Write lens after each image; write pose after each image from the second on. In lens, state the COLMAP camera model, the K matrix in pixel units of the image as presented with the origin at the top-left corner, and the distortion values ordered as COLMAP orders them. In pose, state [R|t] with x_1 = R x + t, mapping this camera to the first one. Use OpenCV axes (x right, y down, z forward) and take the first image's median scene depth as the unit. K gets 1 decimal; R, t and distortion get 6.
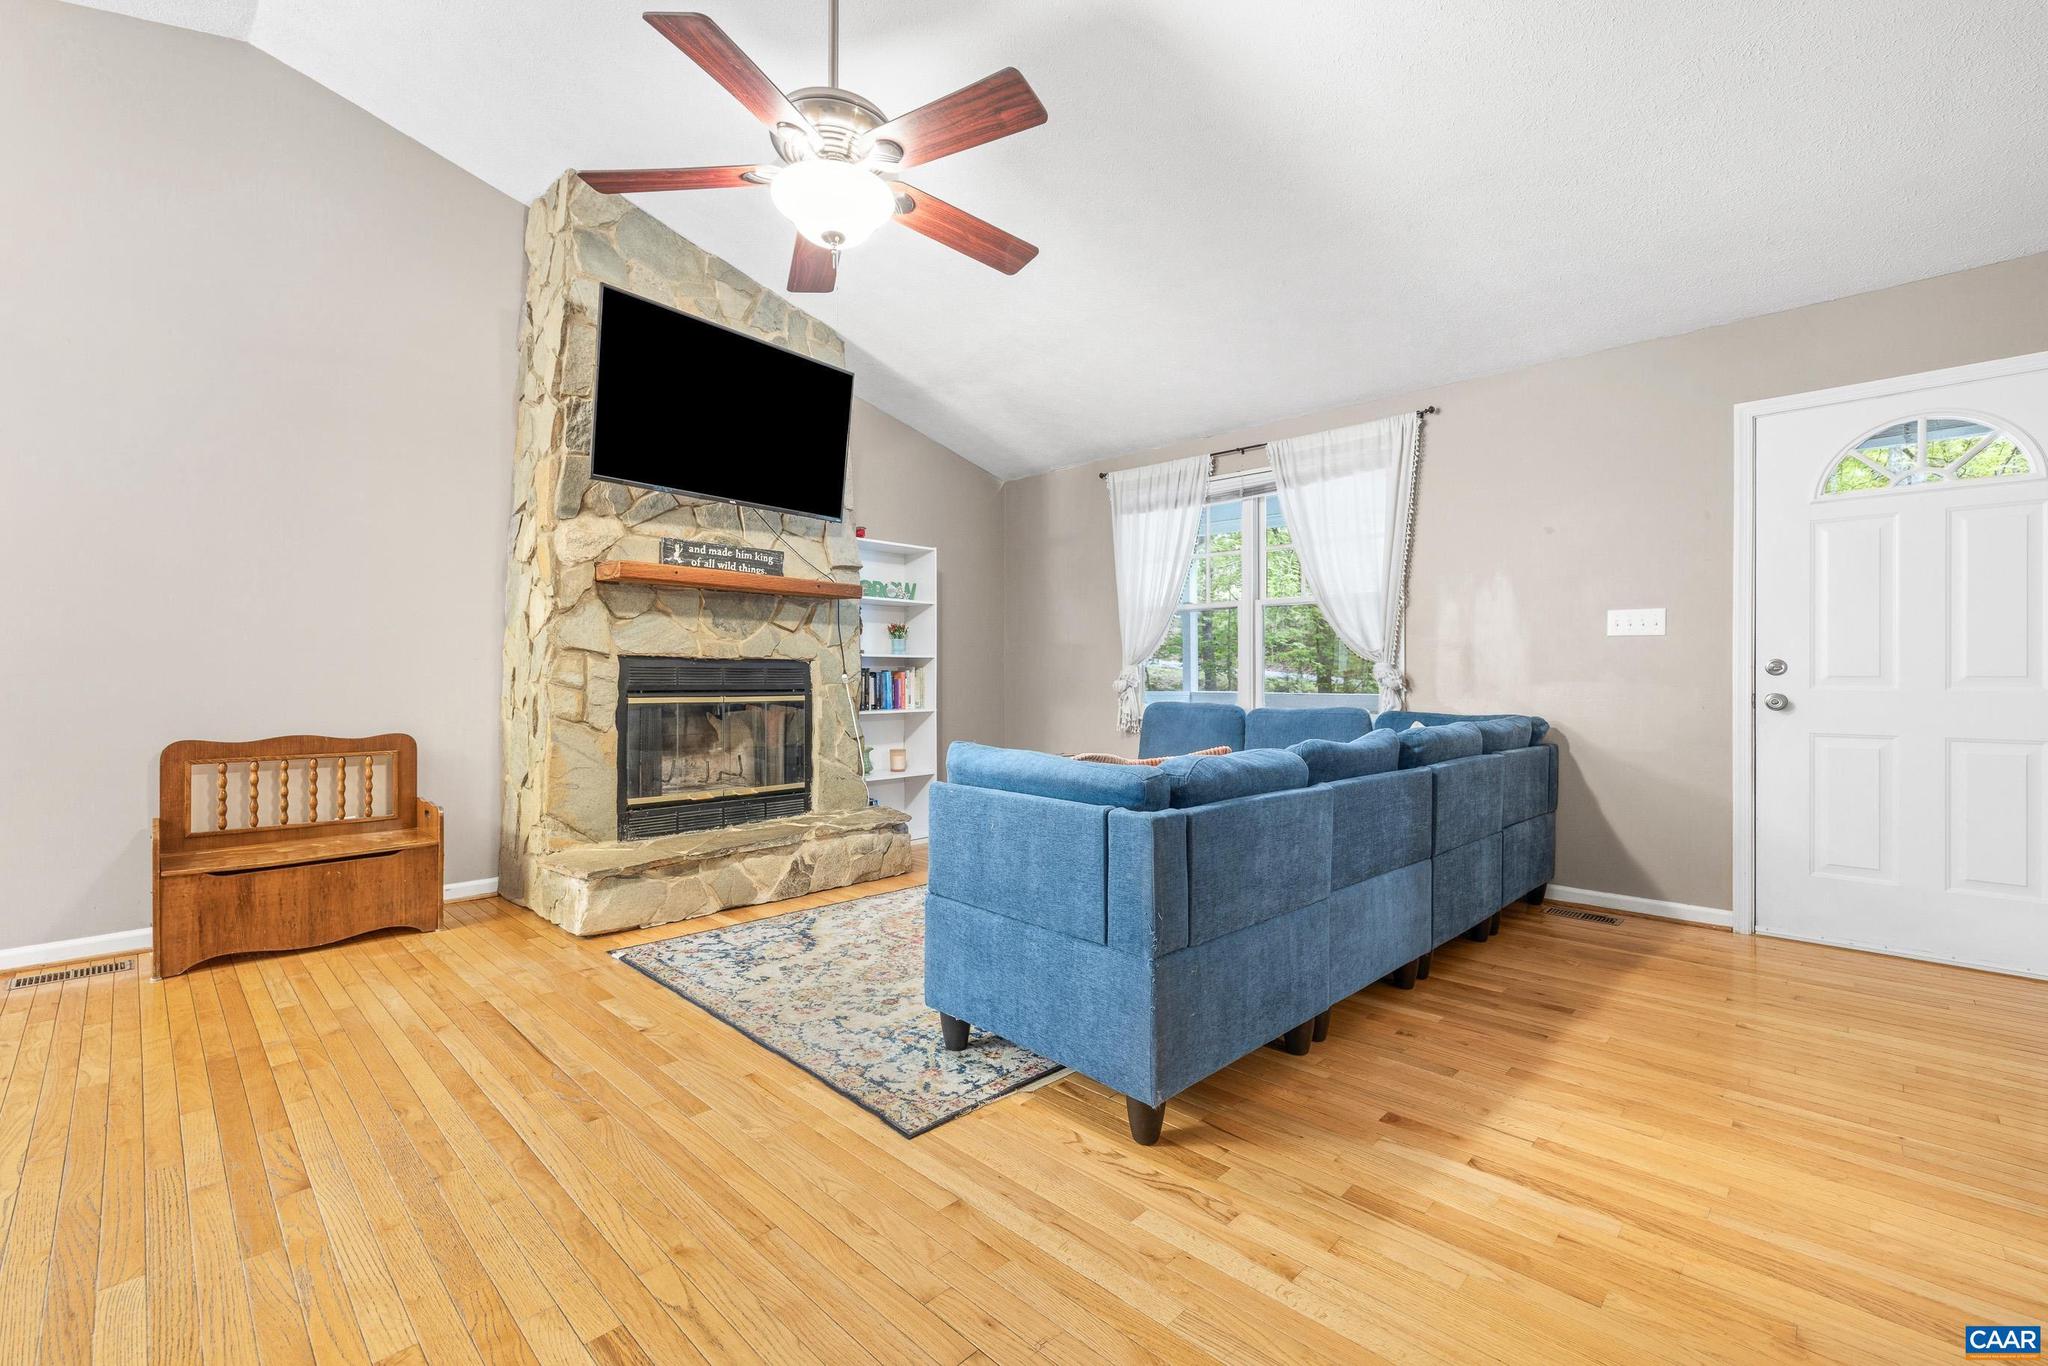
lens RADIAL K [[862.1, 0, 1027.0], [0, 862.1, 674.4], [0, 0, 1]] dist [-0.002617, 0.000655]
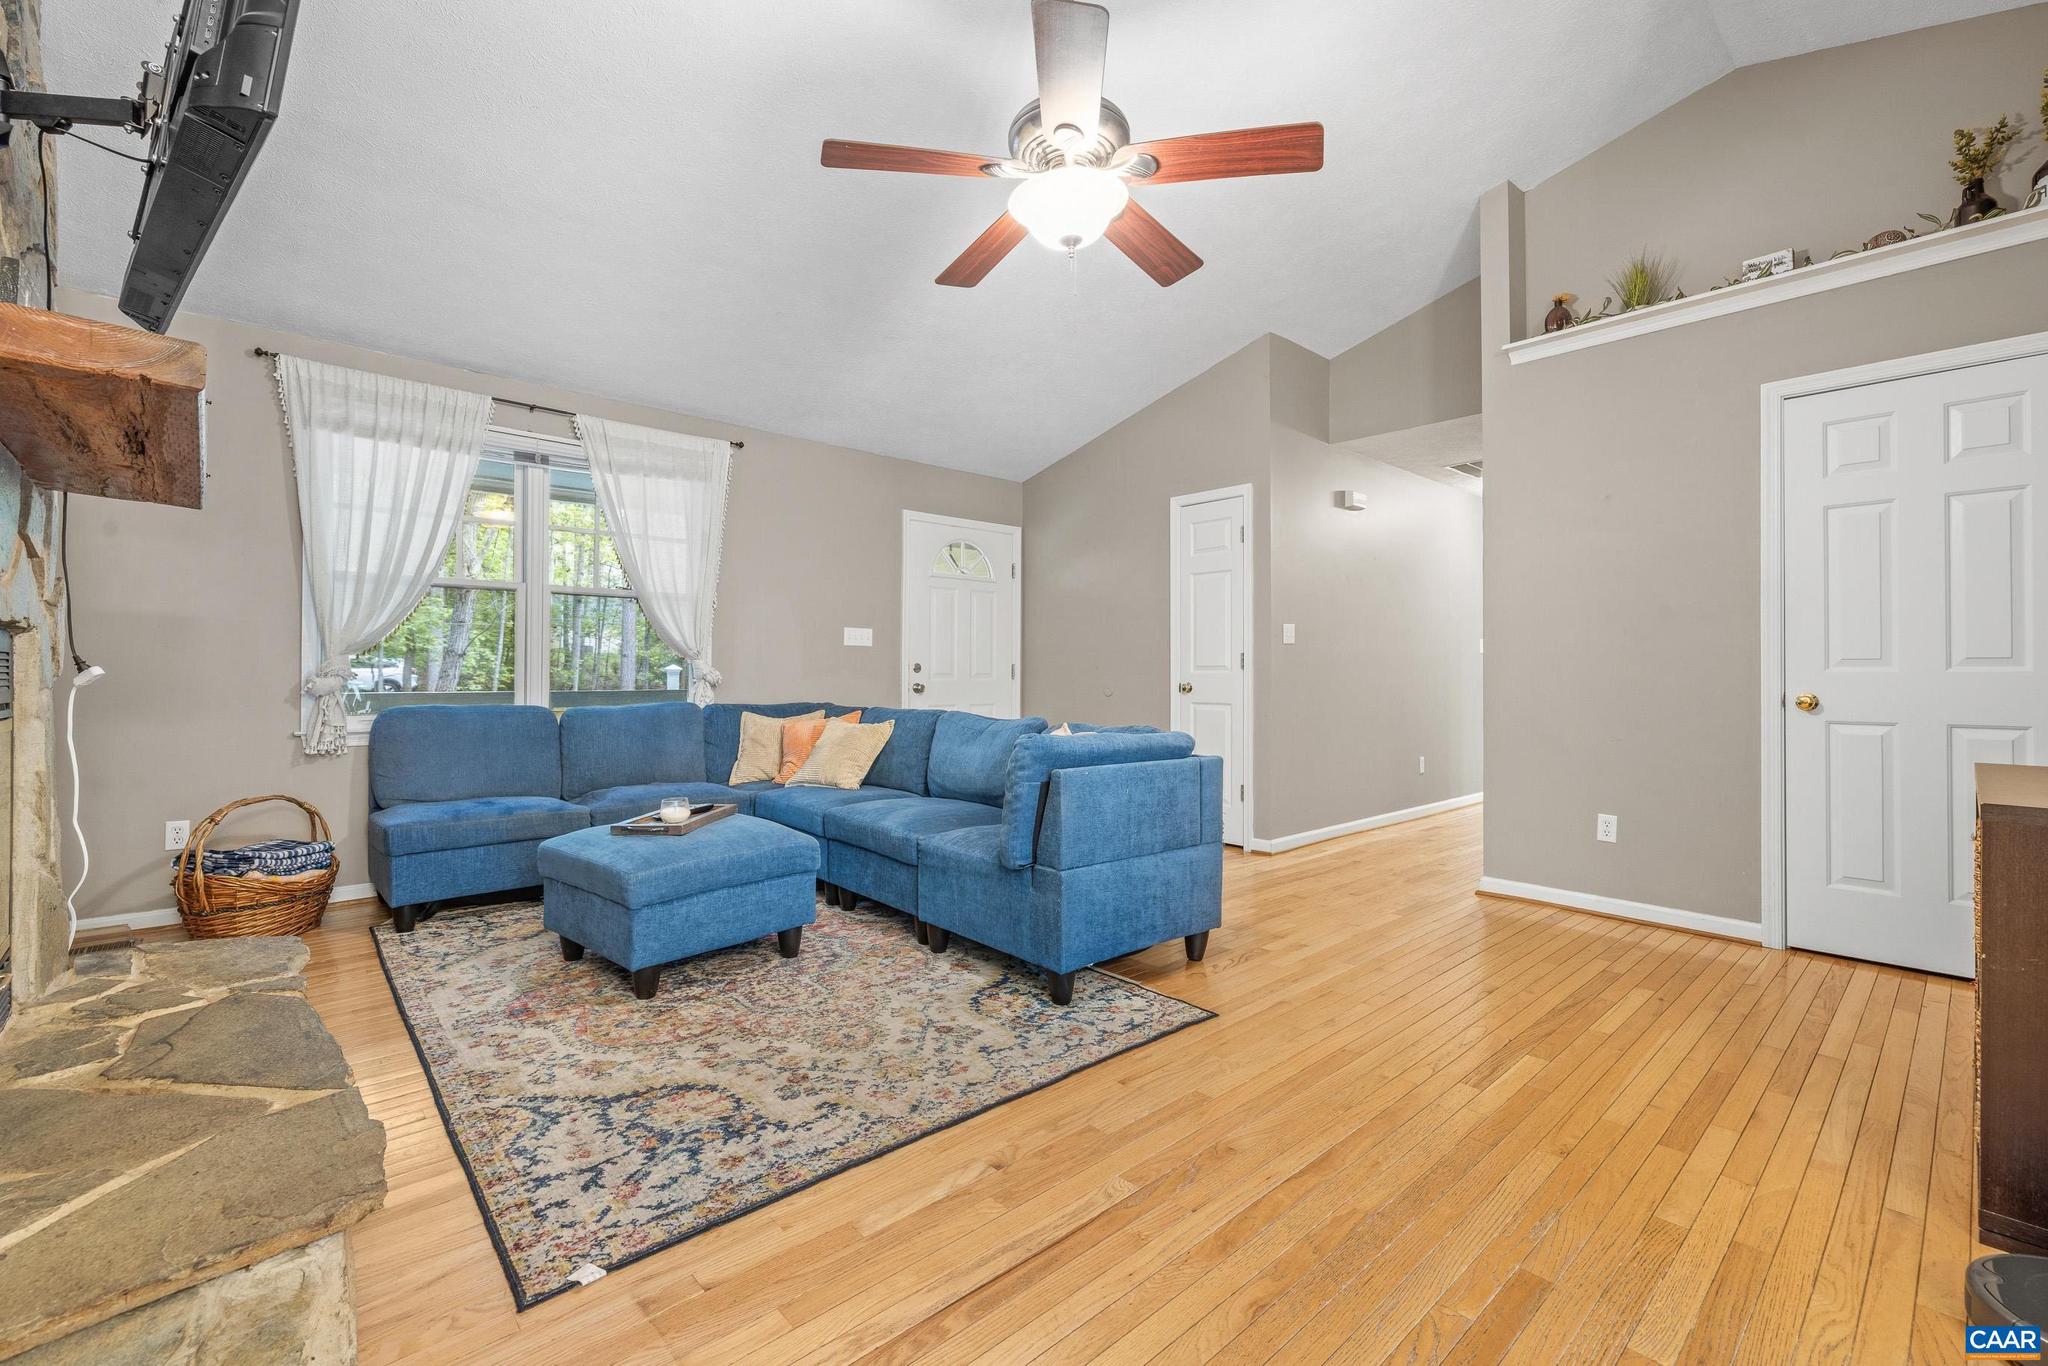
lens RADIAL K [[862.1, 0, 1021.0], [0, 862.1, 671.9], [0, 0, 1]] dist [-0.002617, 0.000655]
pose [[0.077026, 0.000906, 0.997029, -0.967694], [-0.004891, 0.999988, -0.000531, -0.000704], [-0.997017, -0.004836, 0.077029, 0.769943]]
